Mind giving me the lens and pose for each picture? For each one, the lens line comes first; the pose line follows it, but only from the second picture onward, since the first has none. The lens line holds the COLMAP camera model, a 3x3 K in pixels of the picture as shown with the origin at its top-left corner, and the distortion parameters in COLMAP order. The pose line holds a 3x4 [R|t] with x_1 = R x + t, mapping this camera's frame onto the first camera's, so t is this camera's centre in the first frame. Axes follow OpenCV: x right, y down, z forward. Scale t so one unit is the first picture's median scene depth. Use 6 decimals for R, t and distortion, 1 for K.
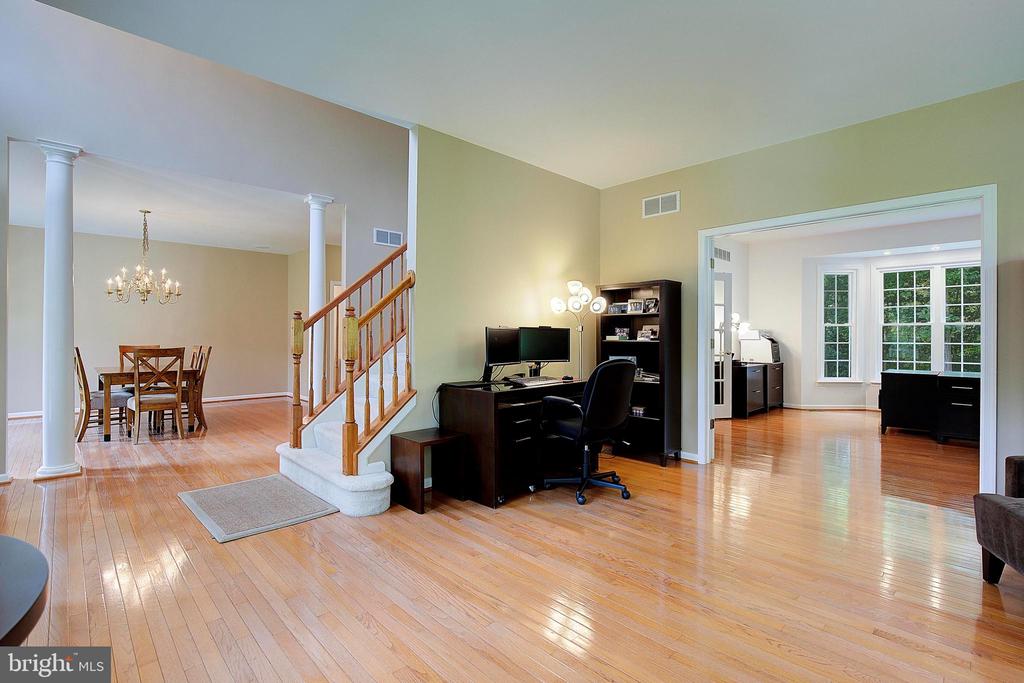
lens RADIAL K [[484.5, 0, 553.0], [0, 484.5, 313.1], [0, 0, 1]] dist [-0.051642, 0.012155]
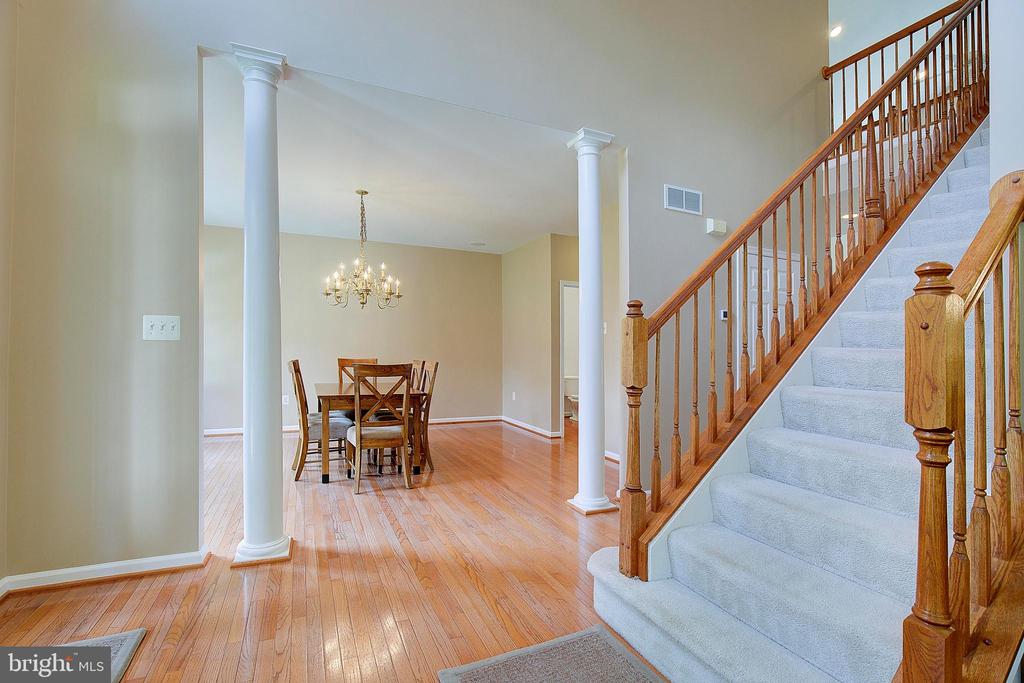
lens RADIAL K [[466.0, 0, 521.8], [0, 466.0, 347.9], [0, 0, 1]] dist [-0.021301, 0.000551]
pose [[0.931408, 0.015861, -0.363631, -0.350749], [-0.002746, 0.999328, 0.036555, 0.020628], [0.363966, -0.033049, 0.930826, 0.379795]]
